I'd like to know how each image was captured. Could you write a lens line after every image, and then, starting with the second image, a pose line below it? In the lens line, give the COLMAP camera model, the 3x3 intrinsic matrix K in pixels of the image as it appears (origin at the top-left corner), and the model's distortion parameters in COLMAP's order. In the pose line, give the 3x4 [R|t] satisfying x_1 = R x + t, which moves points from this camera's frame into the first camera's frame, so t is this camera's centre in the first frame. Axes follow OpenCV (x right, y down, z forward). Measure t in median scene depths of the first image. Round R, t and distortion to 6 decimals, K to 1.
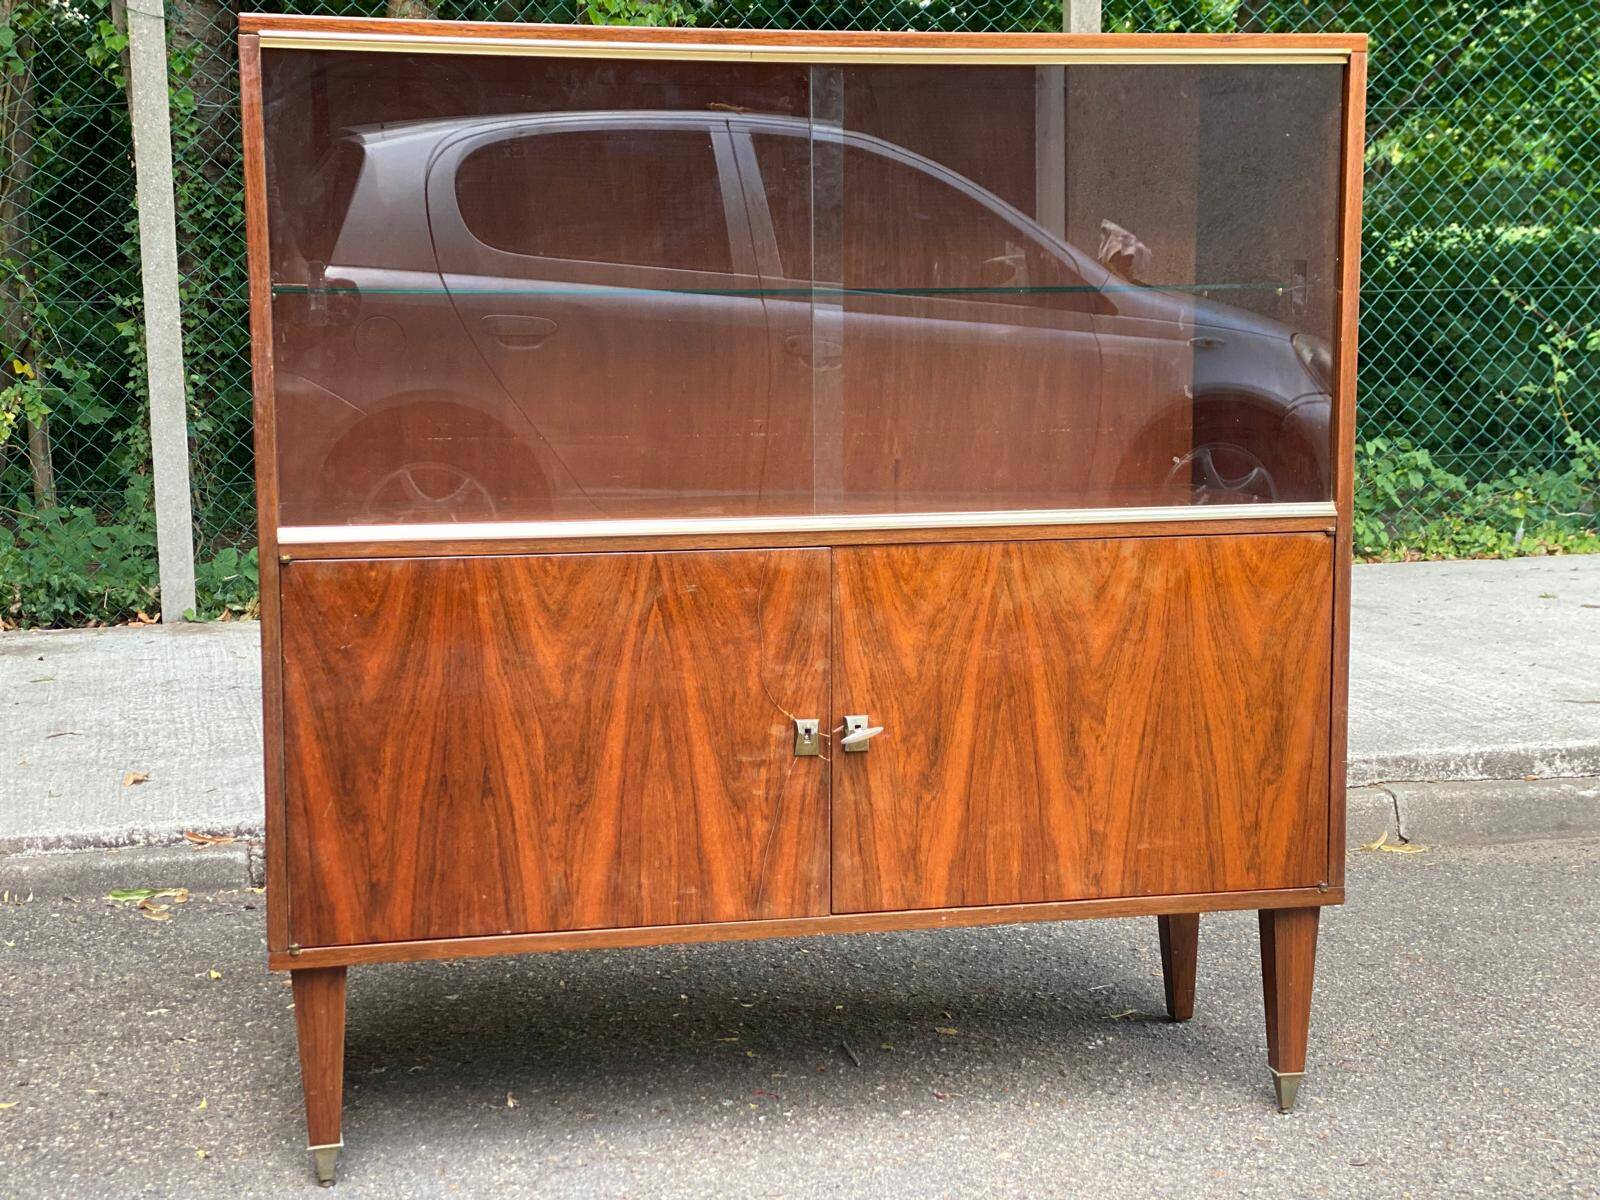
lens RADIAL K [[2398.7, 0, 805.5], [0, 2398.7, 573.9], [0, 0, 1]] dist [0.114840, 0.000000]
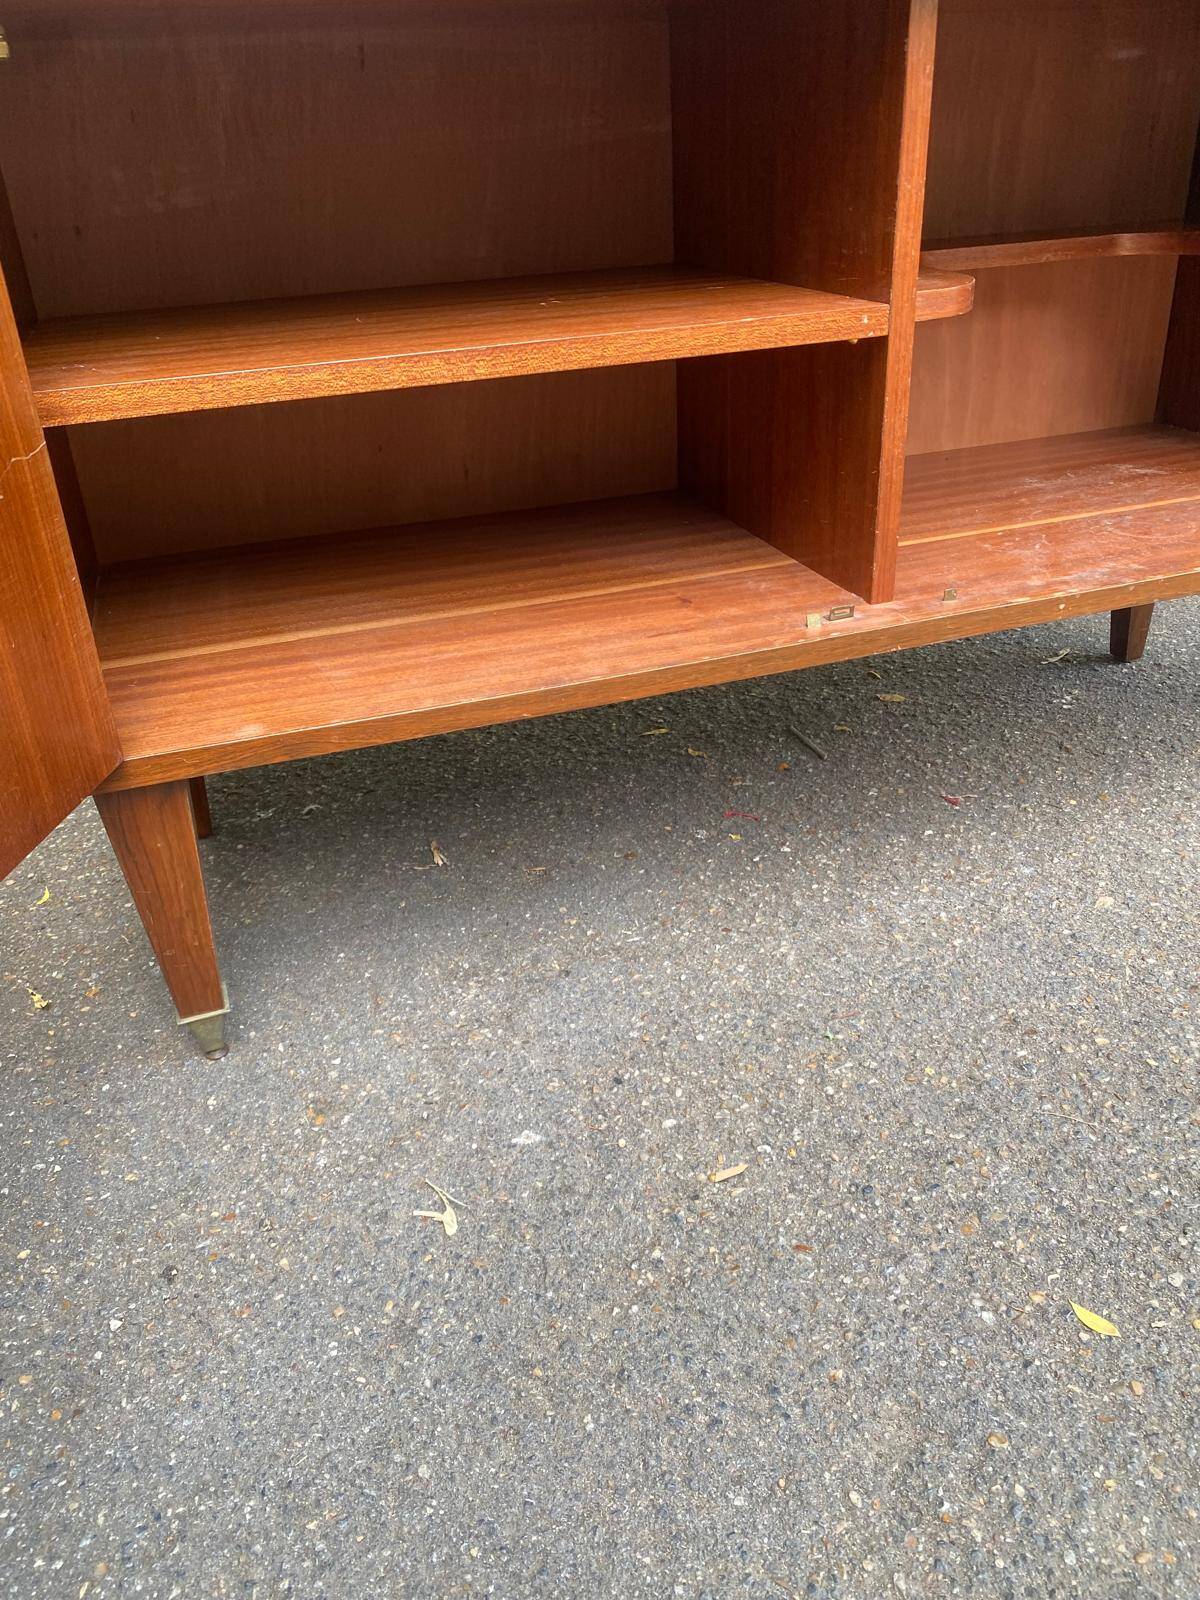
lens RADIAL K [[1228.2, 0, 586.4], [0, 1228.2, 789.8], [0, 0, 1]] dist [0.022641, -0.033292]
pose [[0.993380, -0.092460, 0.068178, -0.105396], [0.061732, 0.930146, 0.361964, 0.056429], [-0.096882, -0.355359, 0.929696, 0.669774]]
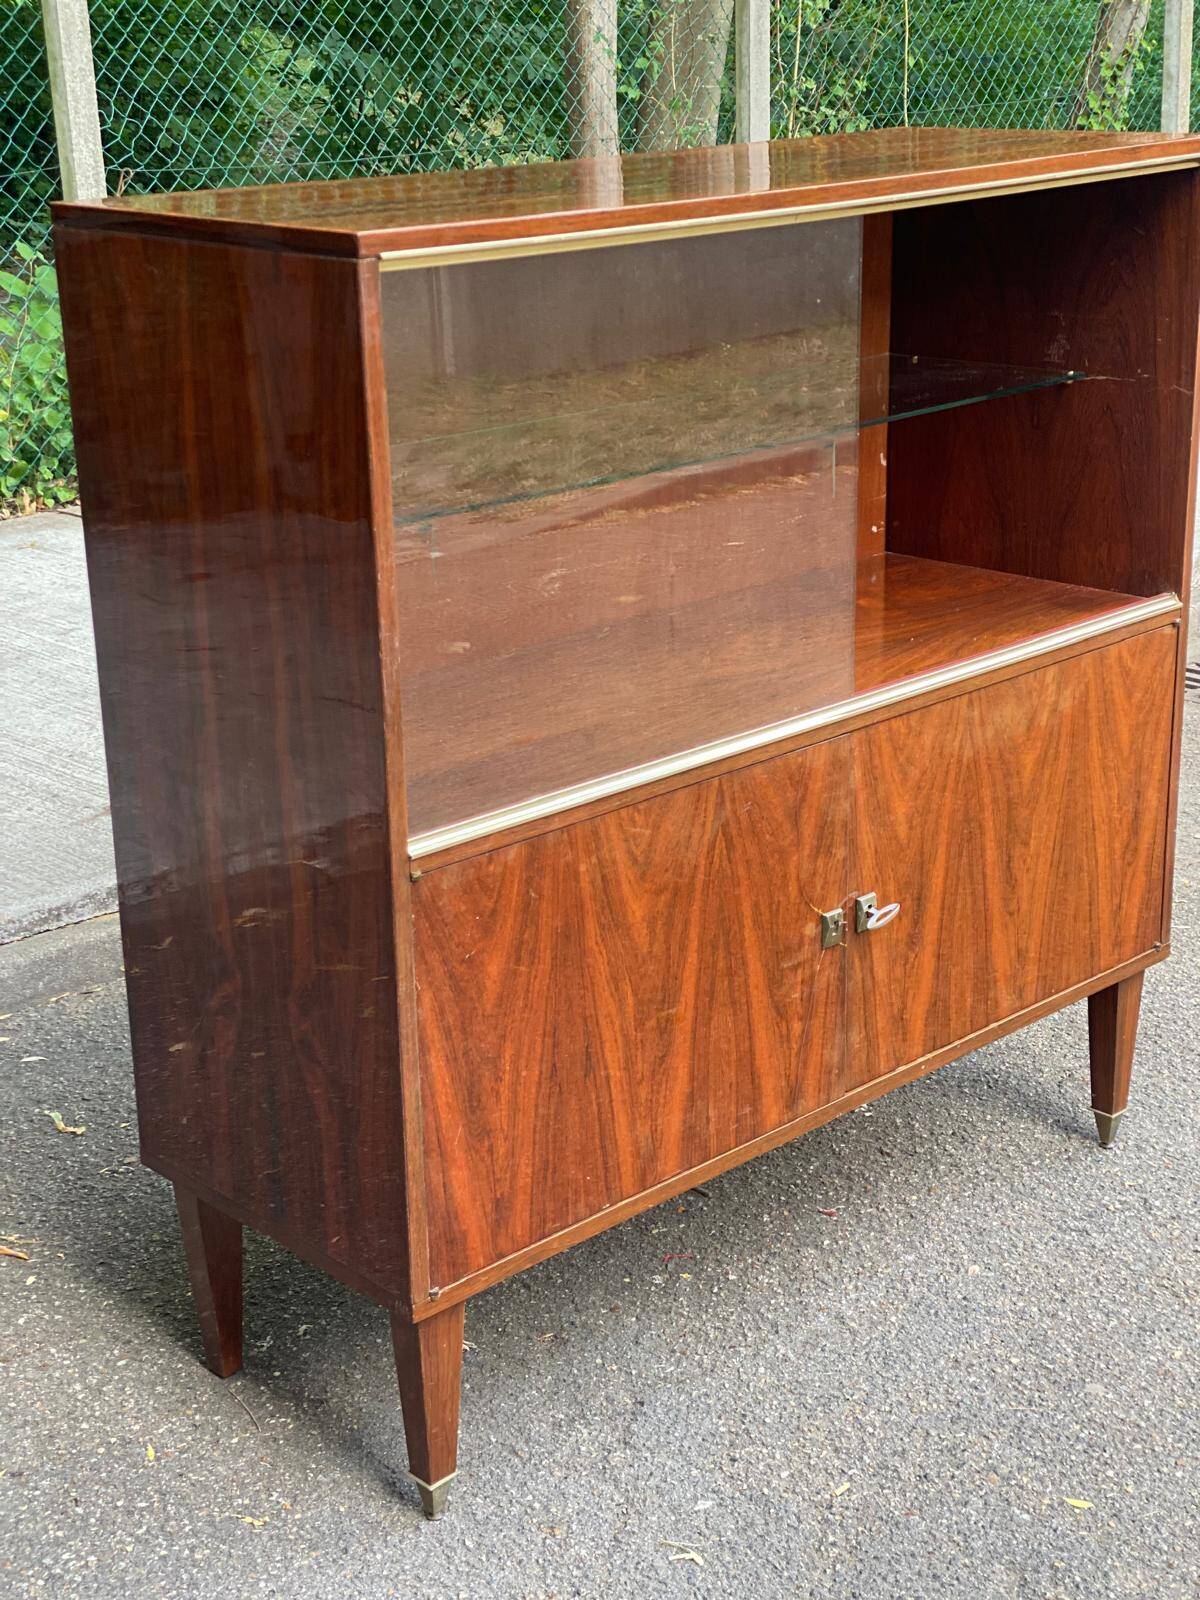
lens RADIAL K [[2398.7, 0, 598.0], [0, 2398.7, 788.9], [0, 0, 1]] dist [0.114840, 0.000000]
pose [[0.853965, -0.179872, 0.488251, -0.526170], [0.080600, 0.972751, 0.217391, -0.198095], [-0.514050, -0.146291, 0.845193, 0.241171]]
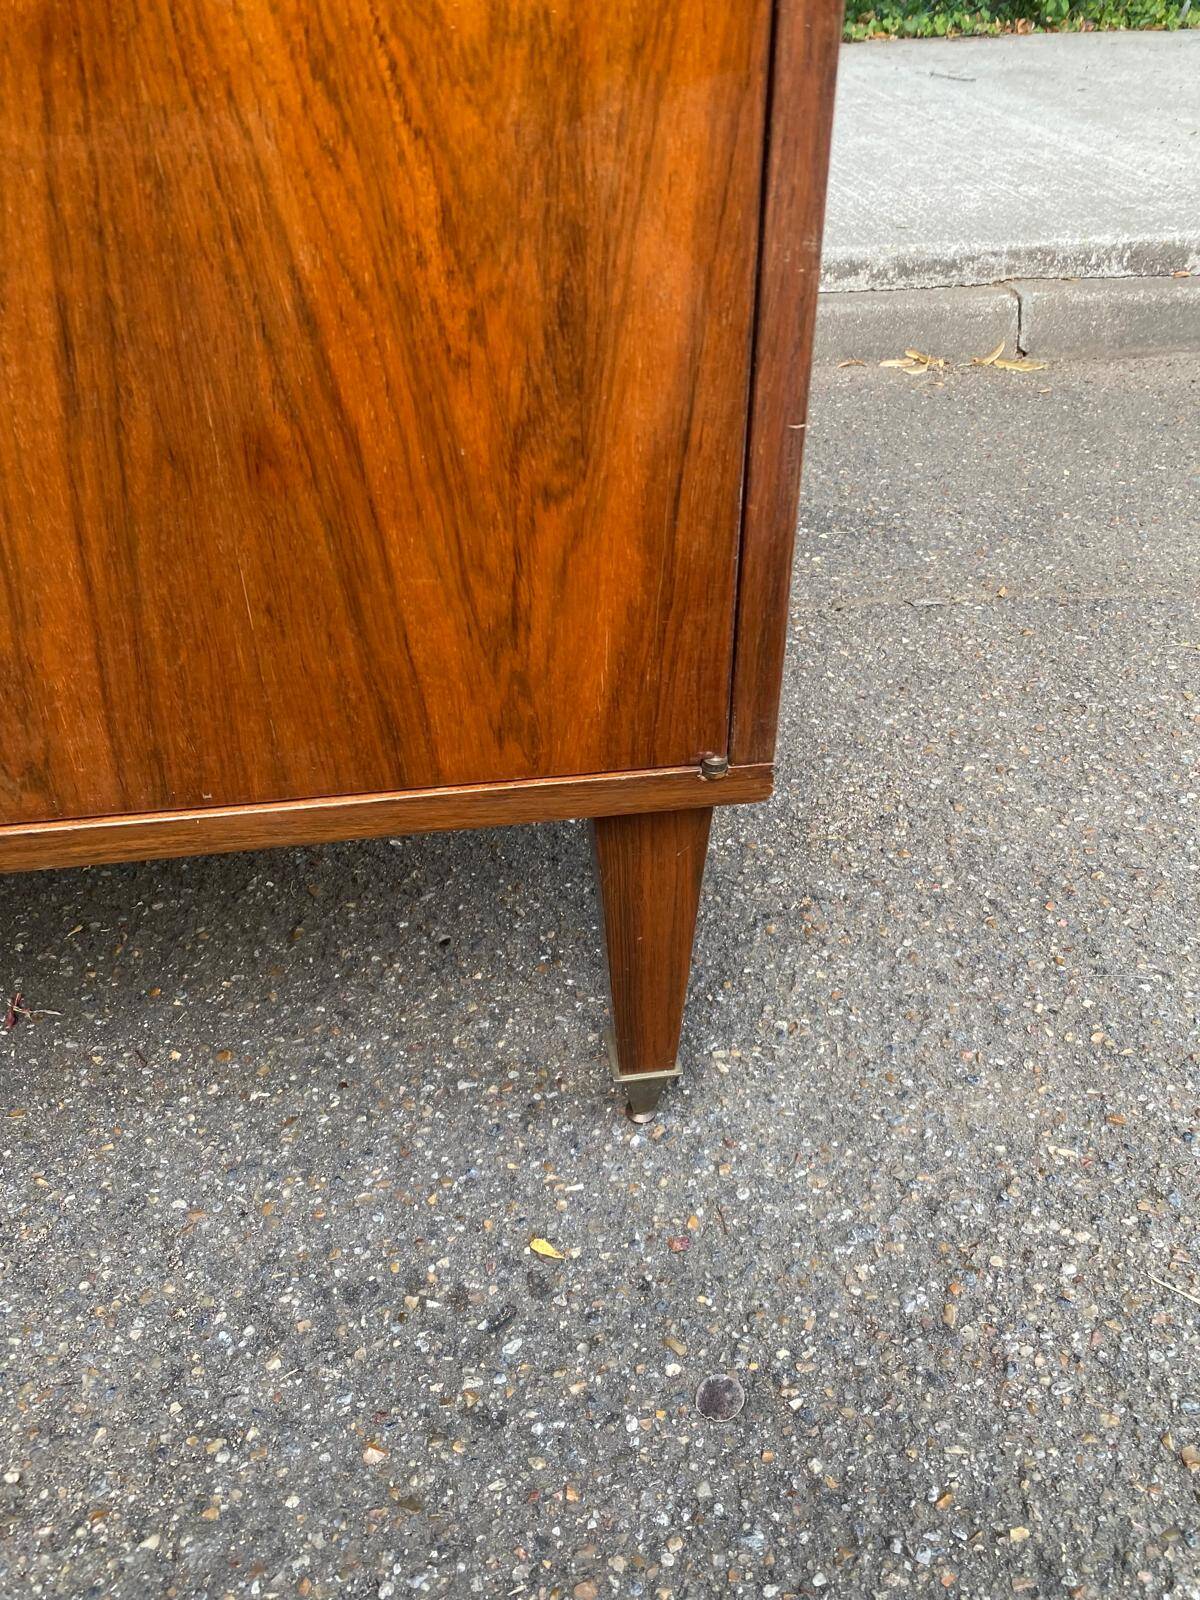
lens RADIAL K [[1228.2, 0, 620.2], [0, 1228.2, 776.2], [0, 0, 1]] dist [0.022641, -0.033292]
pose [[0.997727, 0.038930, -0.054994, 0.217403], [-0.006801, 0.870207, 0.492639, 0.040078], [0.067035, -0.491145, 0.868494, 0.865096]]
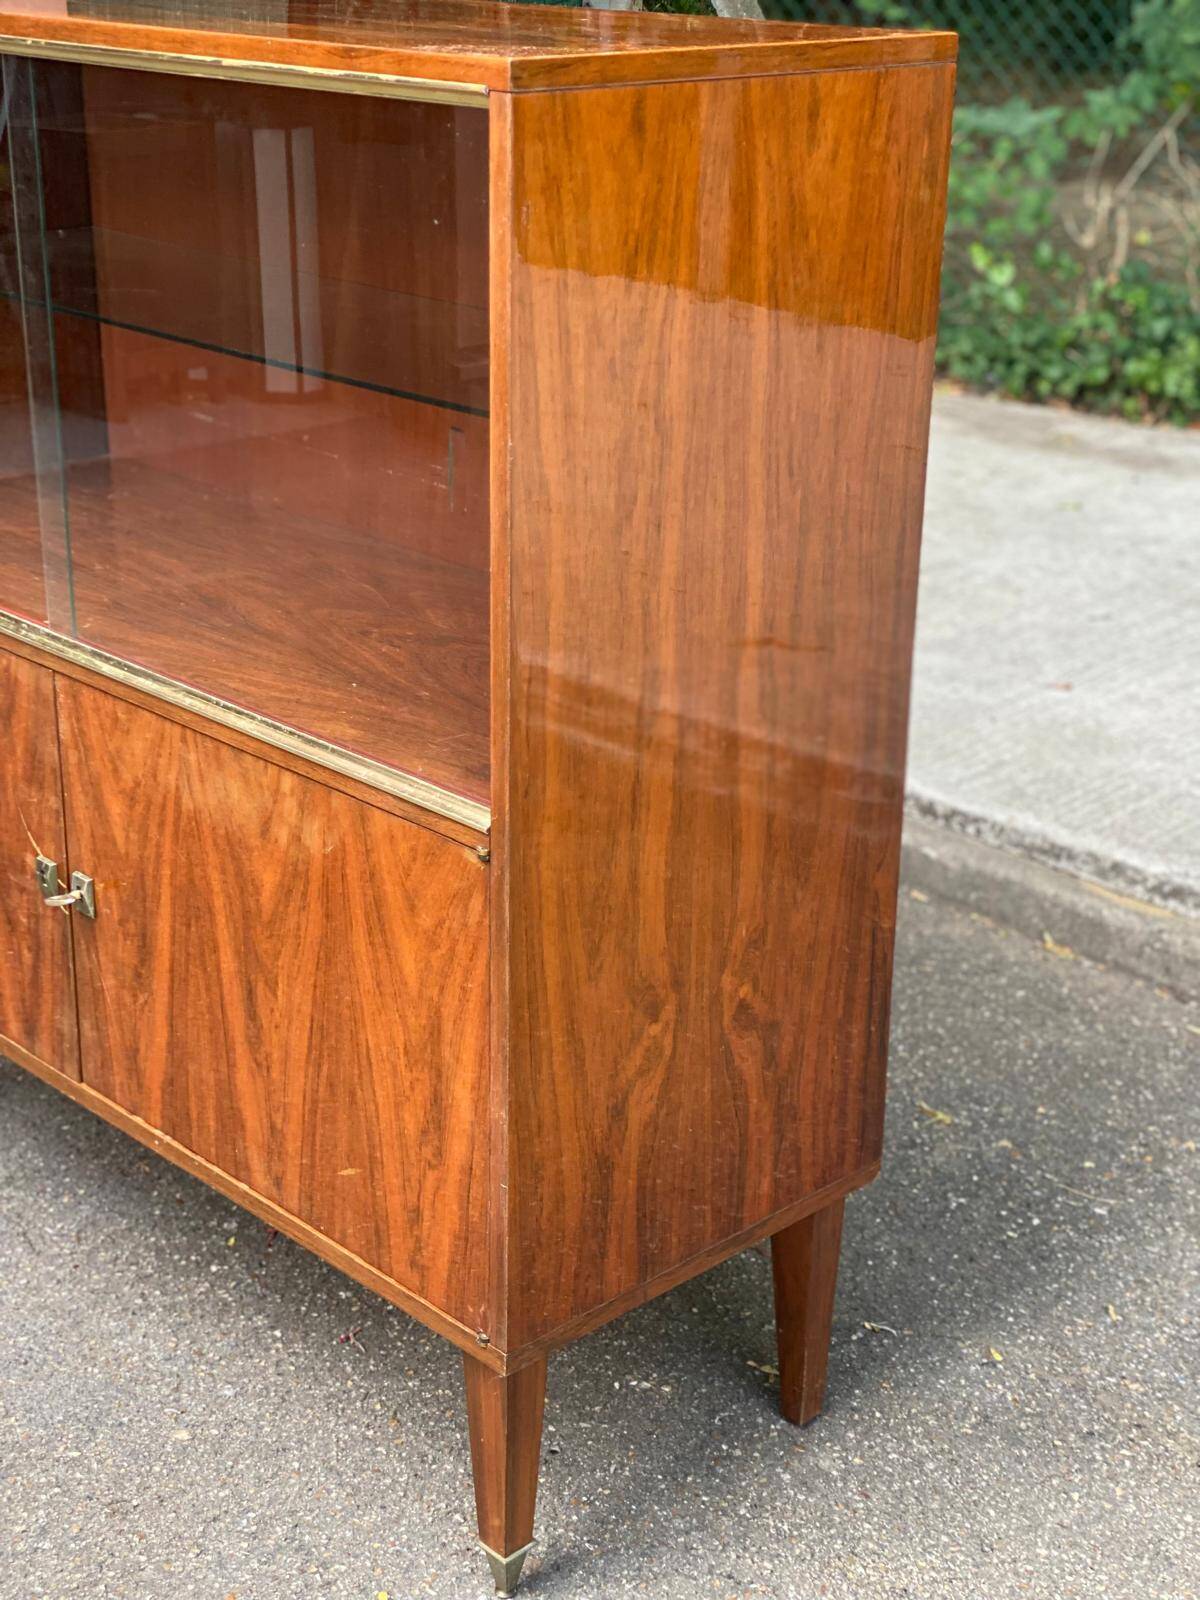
lens RADIAL K [[2398.7, 0, 597.1], [0, 2398.7, 796.8], [0, 0, 1]] dist [0.114840, 0.000000]
pose [[0.525727, 0.316107, -0.789739, 0.745600], [-0.114473, 0.946236, 0.302544, -0.232394], [0.842916, -0.068652, 0.533648, 0.698354]]
